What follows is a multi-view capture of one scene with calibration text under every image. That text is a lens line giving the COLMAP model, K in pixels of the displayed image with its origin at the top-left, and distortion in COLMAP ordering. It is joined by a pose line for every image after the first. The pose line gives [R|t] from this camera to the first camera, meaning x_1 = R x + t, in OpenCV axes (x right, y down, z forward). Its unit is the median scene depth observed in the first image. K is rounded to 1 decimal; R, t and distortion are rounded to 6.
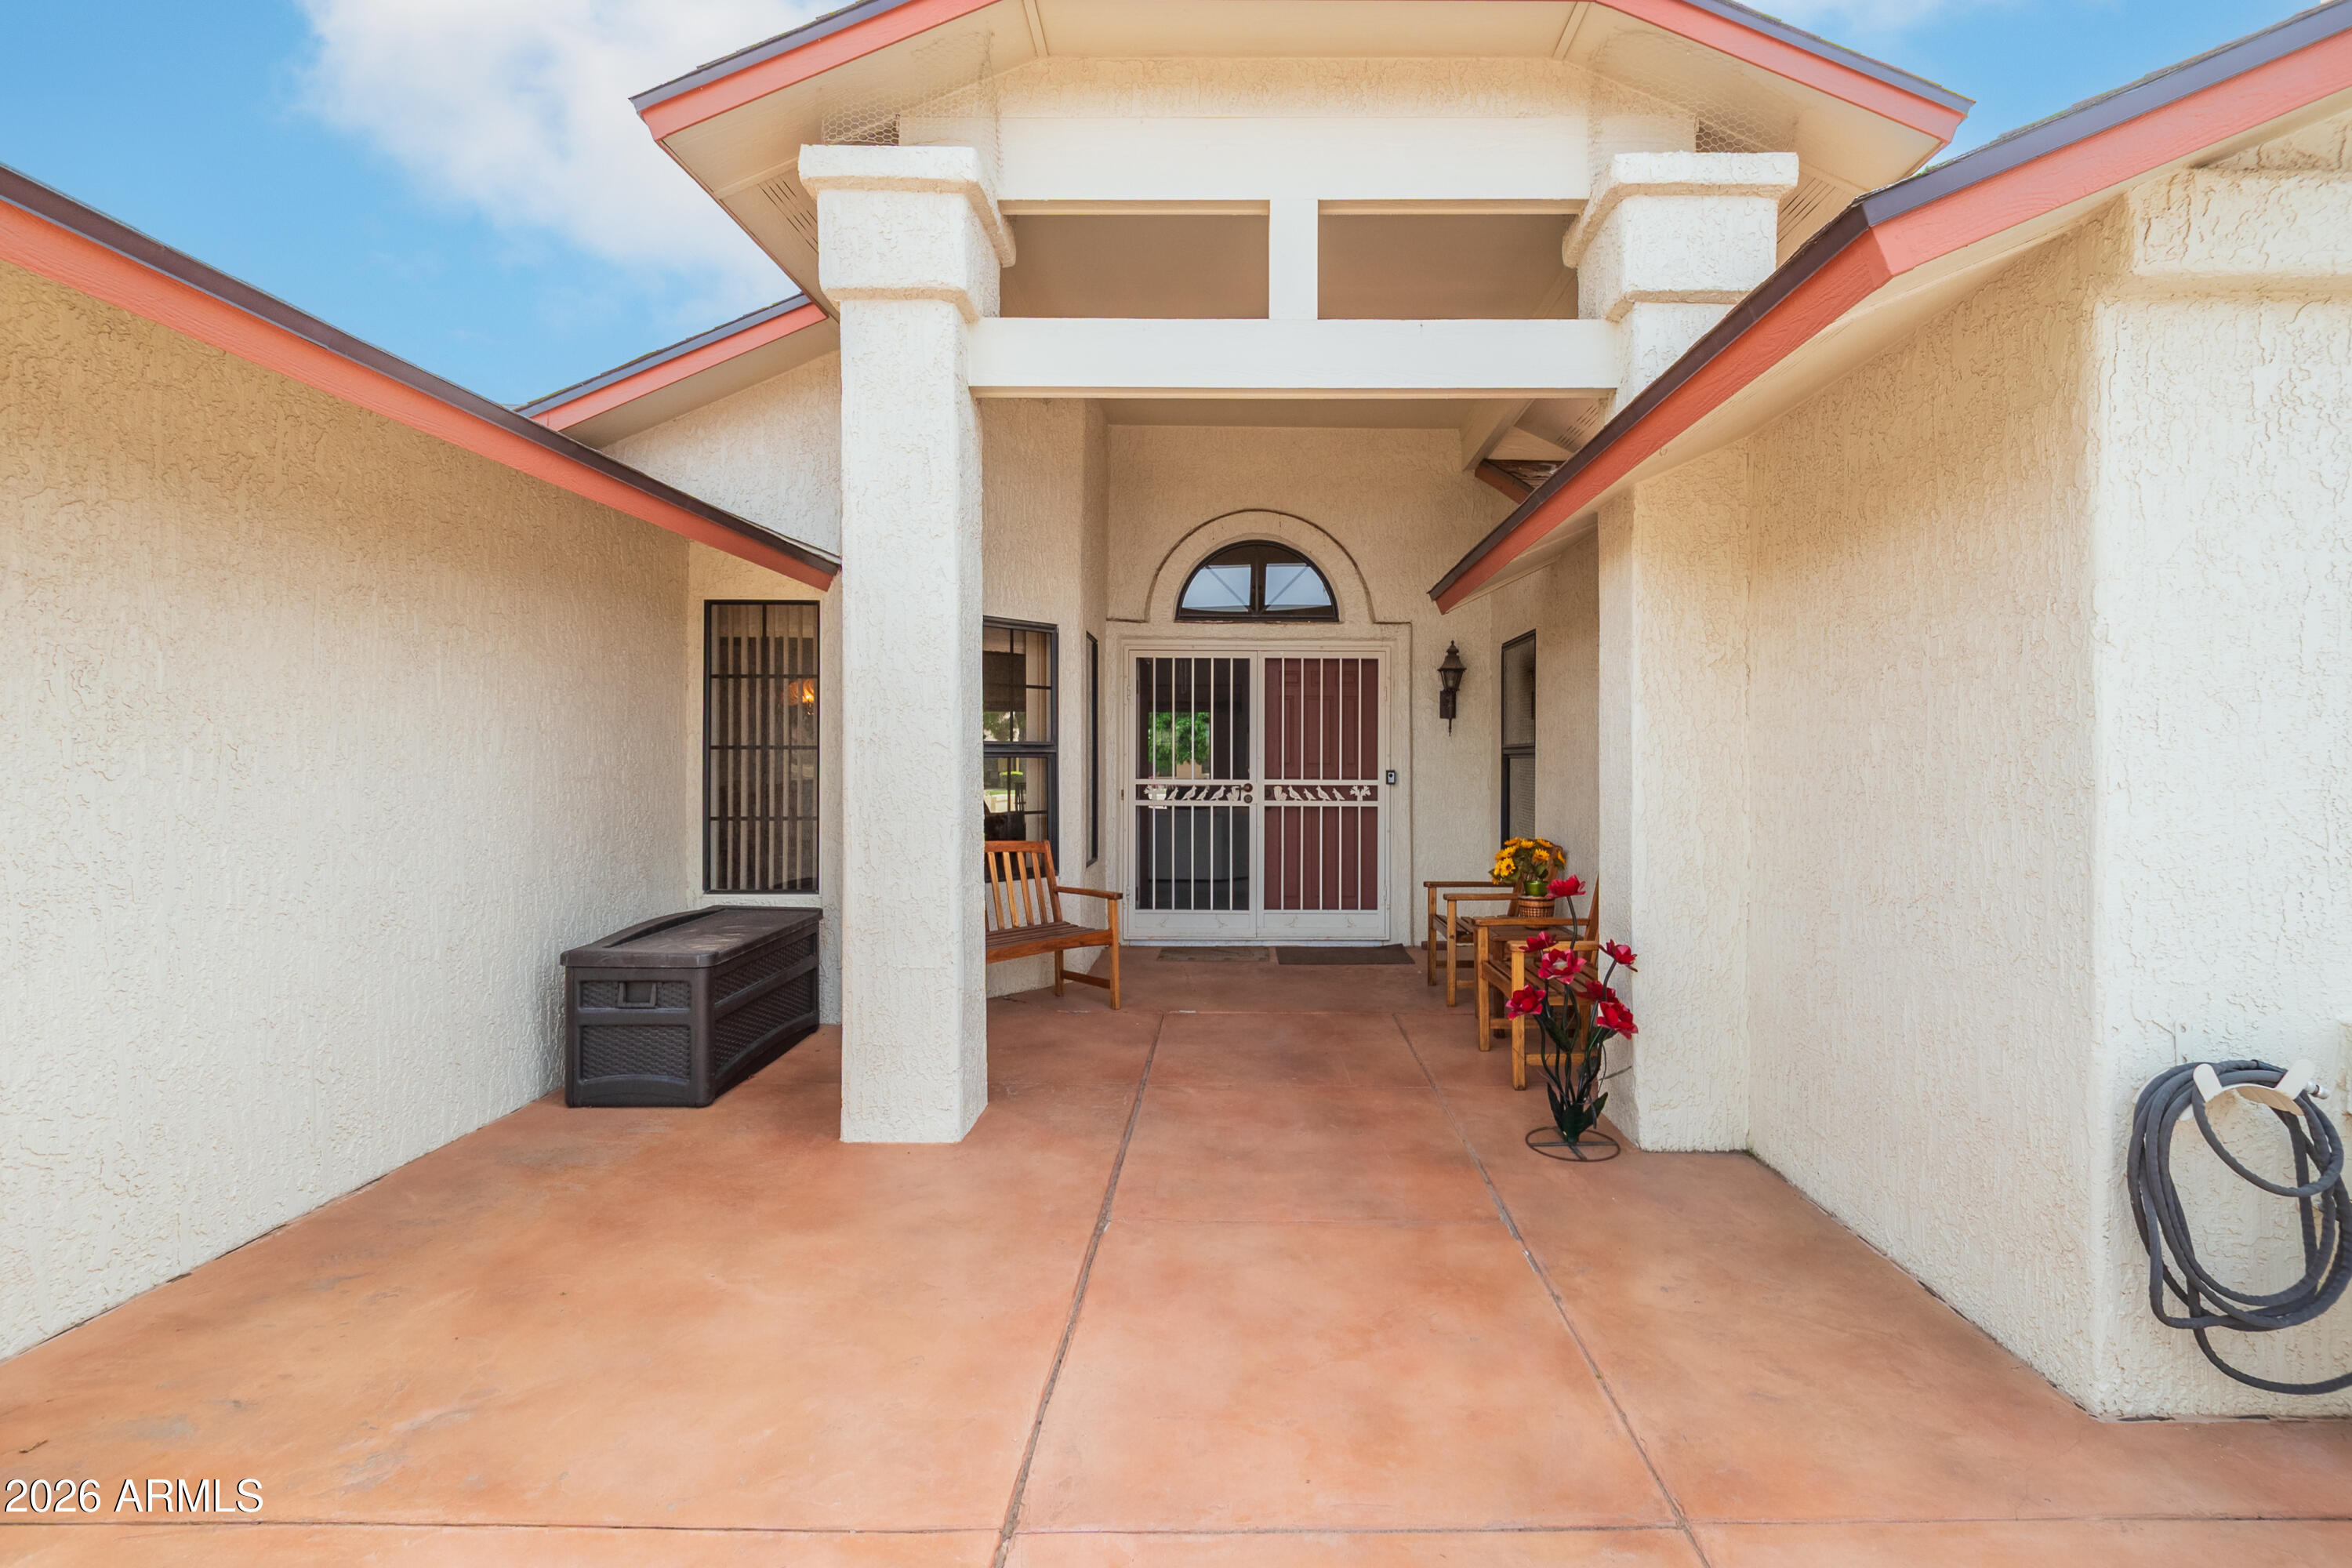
lens RADIAL K [[1149.7, 0, 1238.0], [0, 1149.7, 782.7], [0, 0, 1]] dist [0.000543, -0.000136]
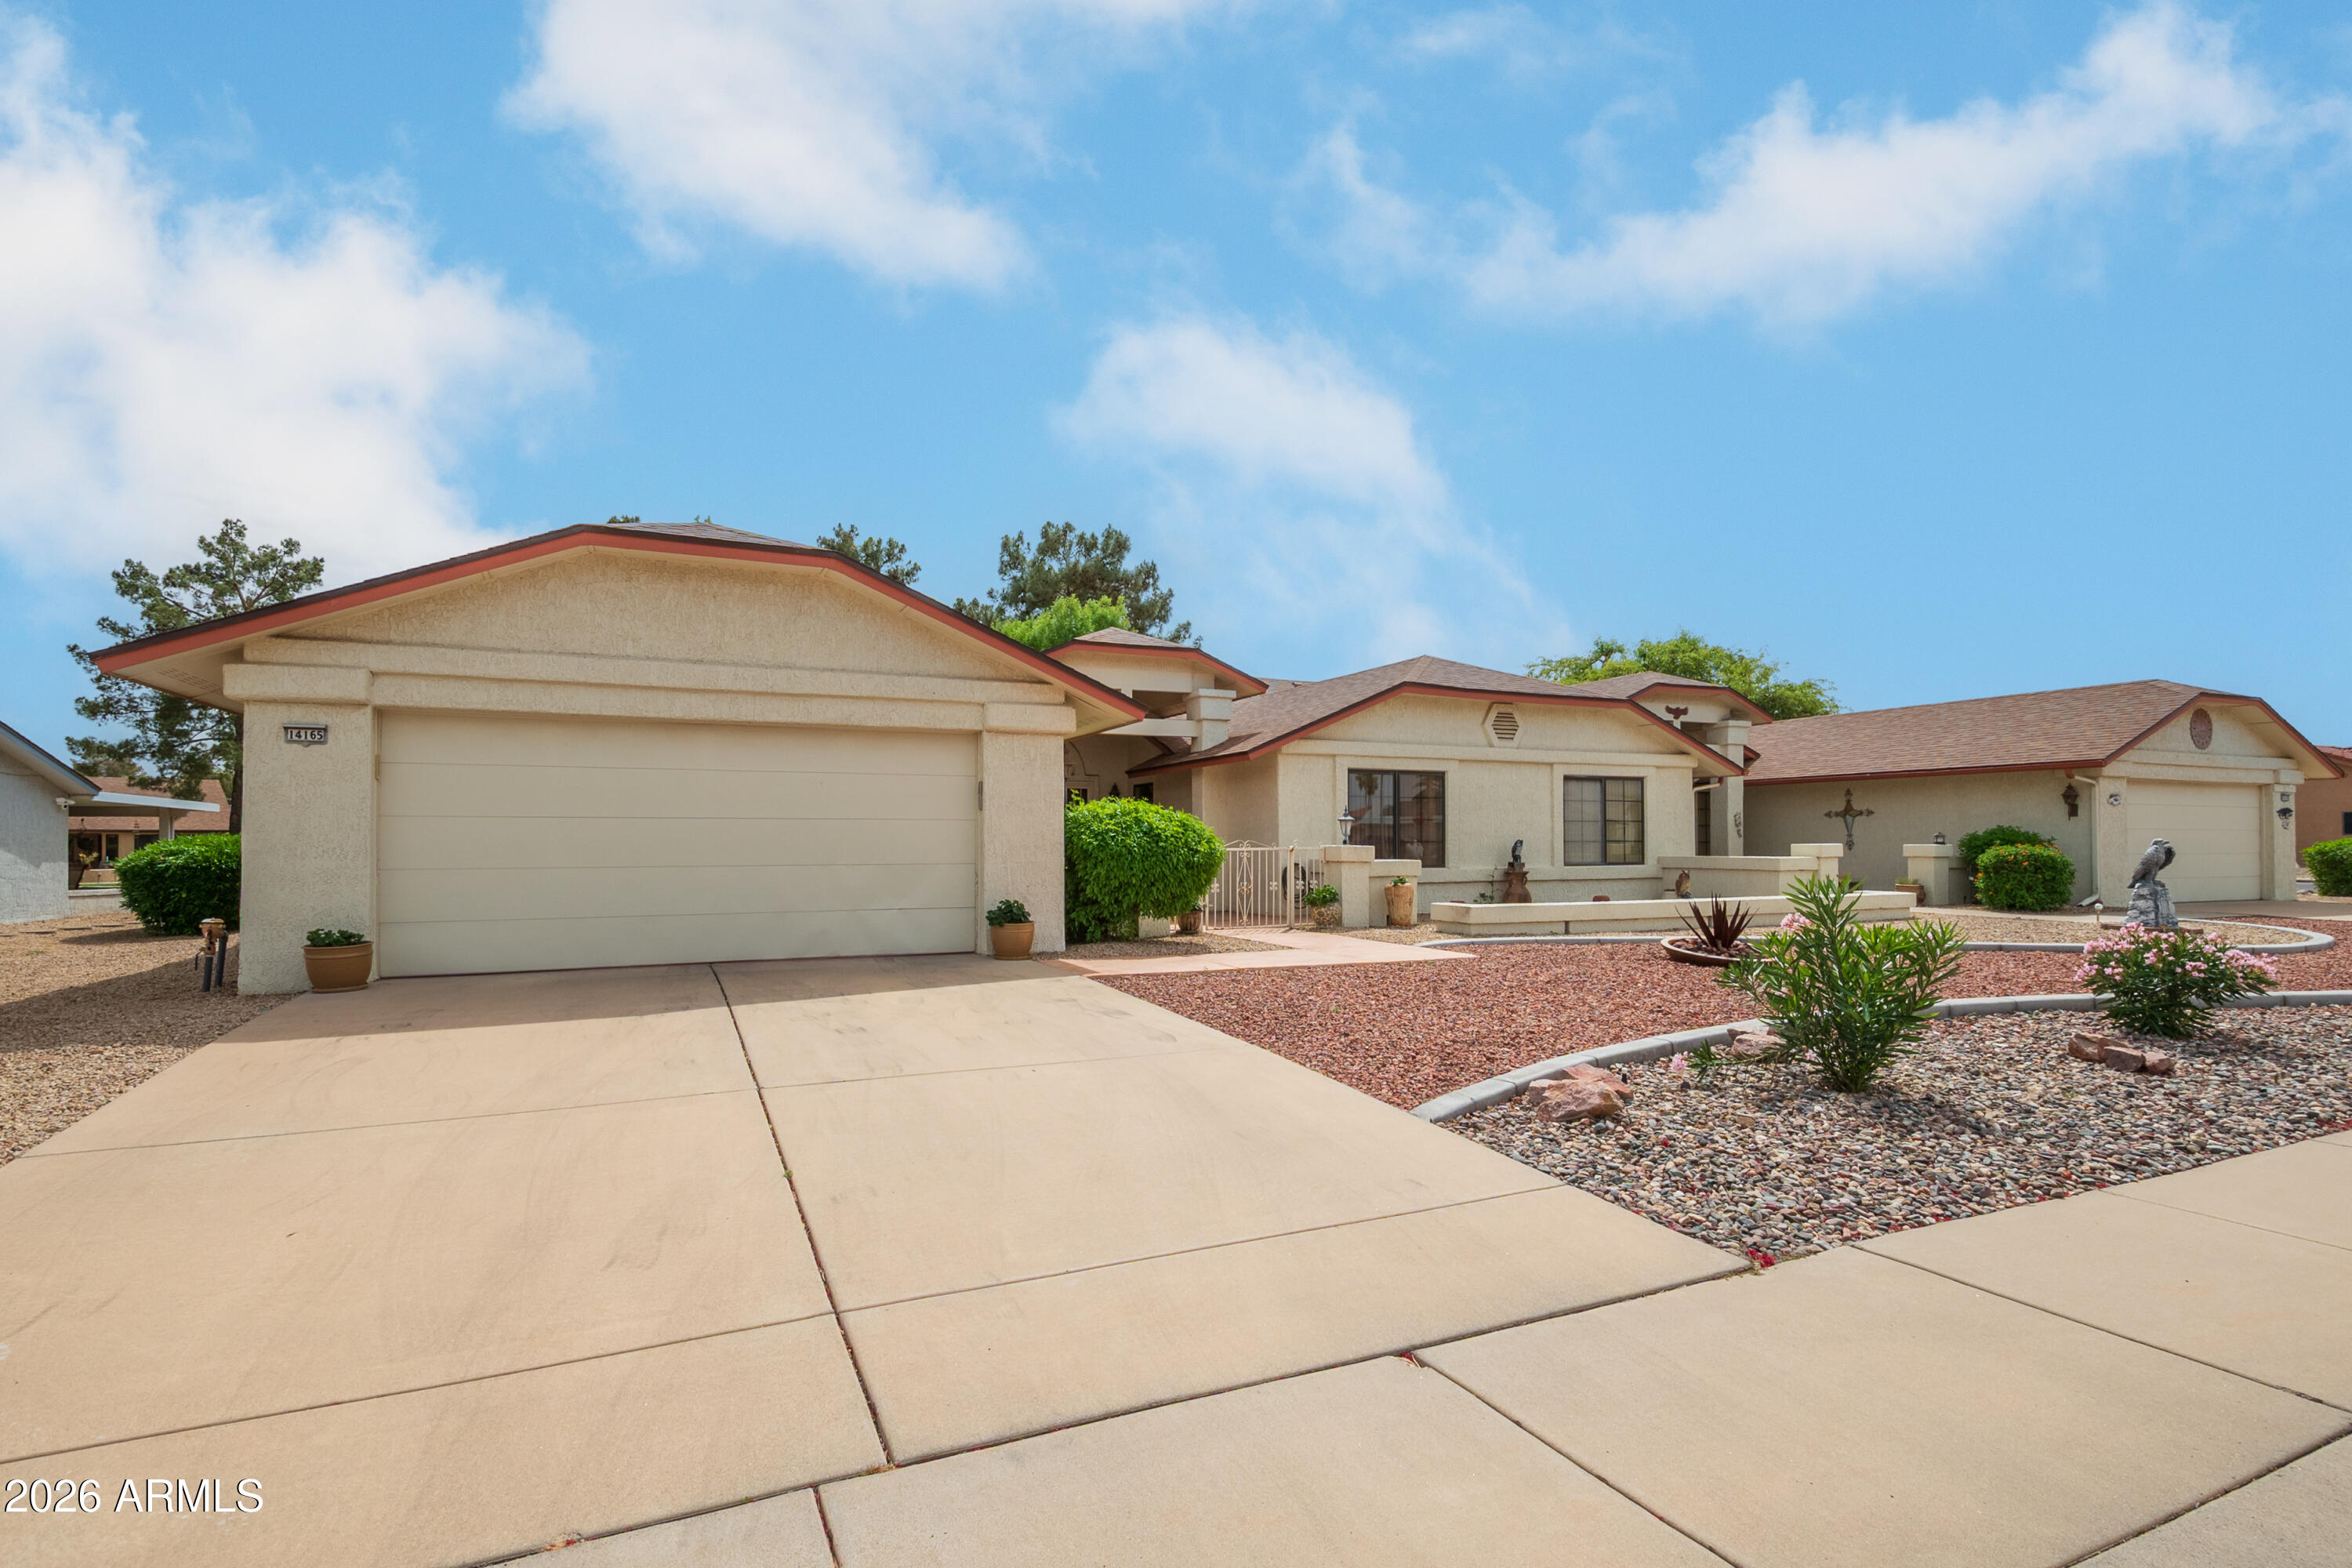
lens RADIAL K [[1057.6, 0, 1176.0], [0, 1057.6, 784.0], [0, 0, 1]] dist [0.015796, -0.000417]
pose [[0.912035, 0.018087, 0.409714, -1.264472], [0.012927, 0.997263, -0.072802, 0.109934], [-0.409909, 0.071694, 0.909304, -2.367333]]
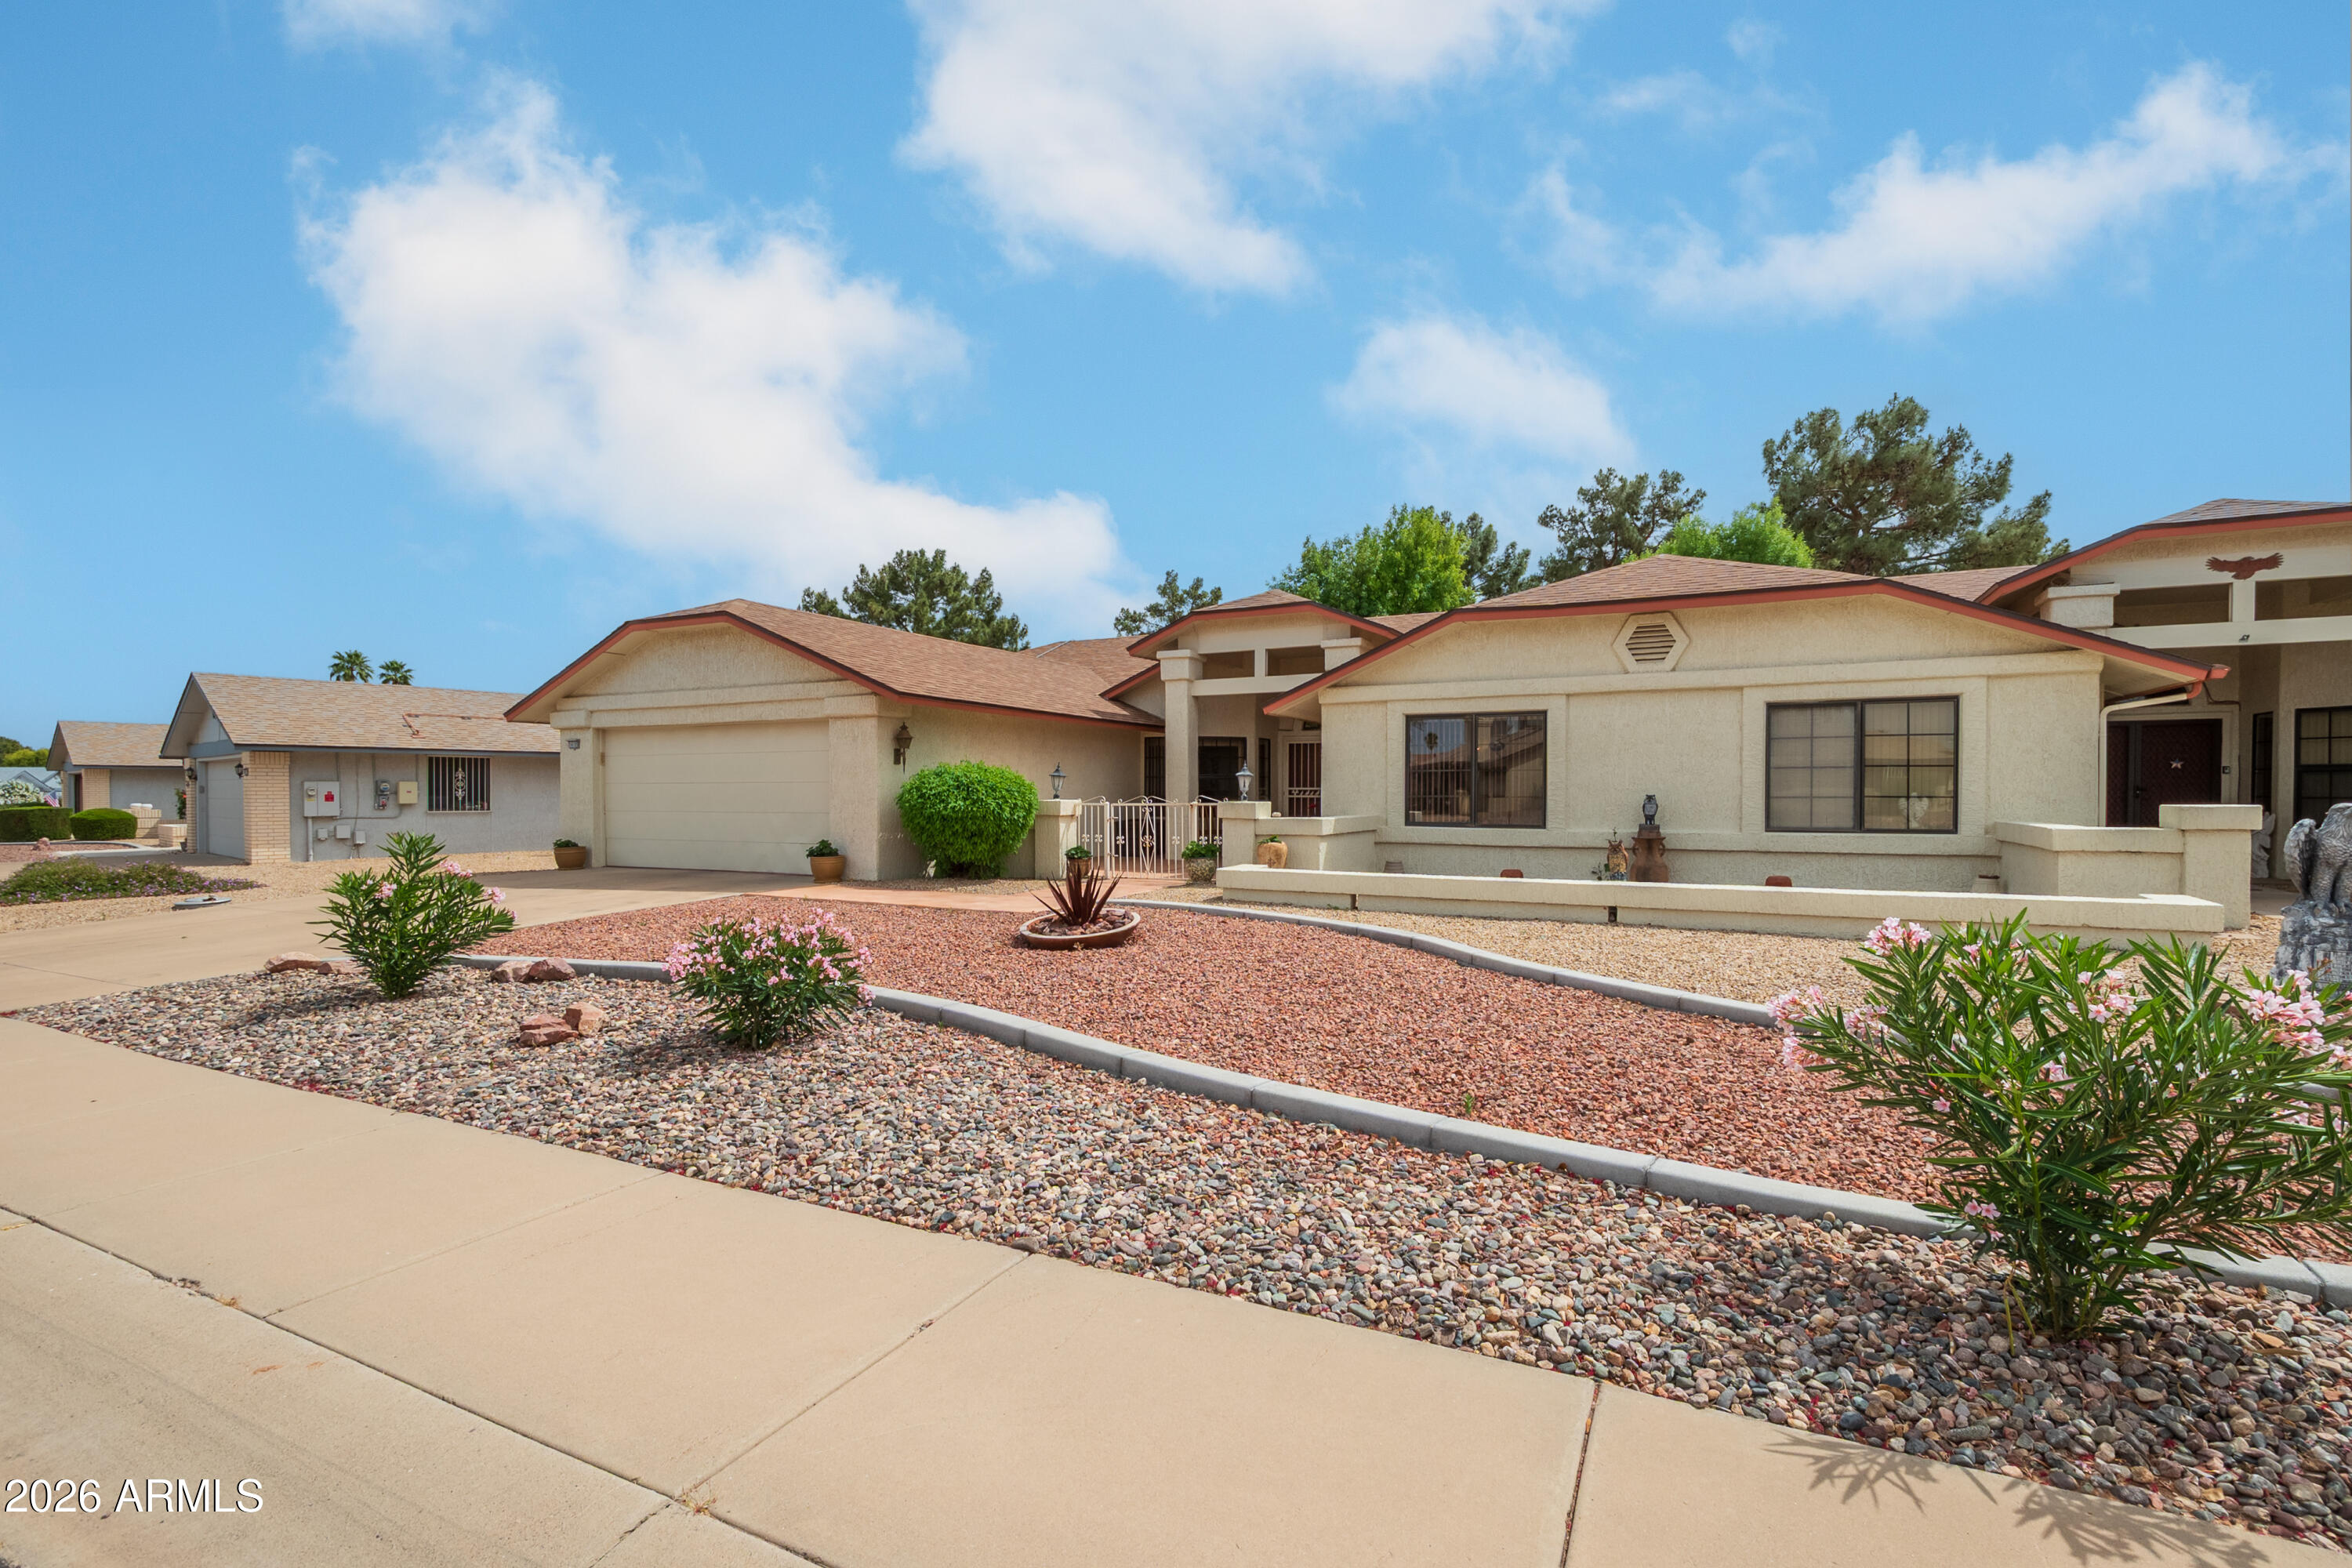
lens RADIAL K [[1022.0, 0, 1176.0], [0, 1022.0, 784.0], [0, 0, 1]] dist [-0.001146, -0.000293]
pose [[0.902422, -0.006951, -0.430797, 1.321387], [-0.004789, 0.999646, -0.026161, 0.097927], [0.430826, 0.025672, 0.902070, -2.425450]]
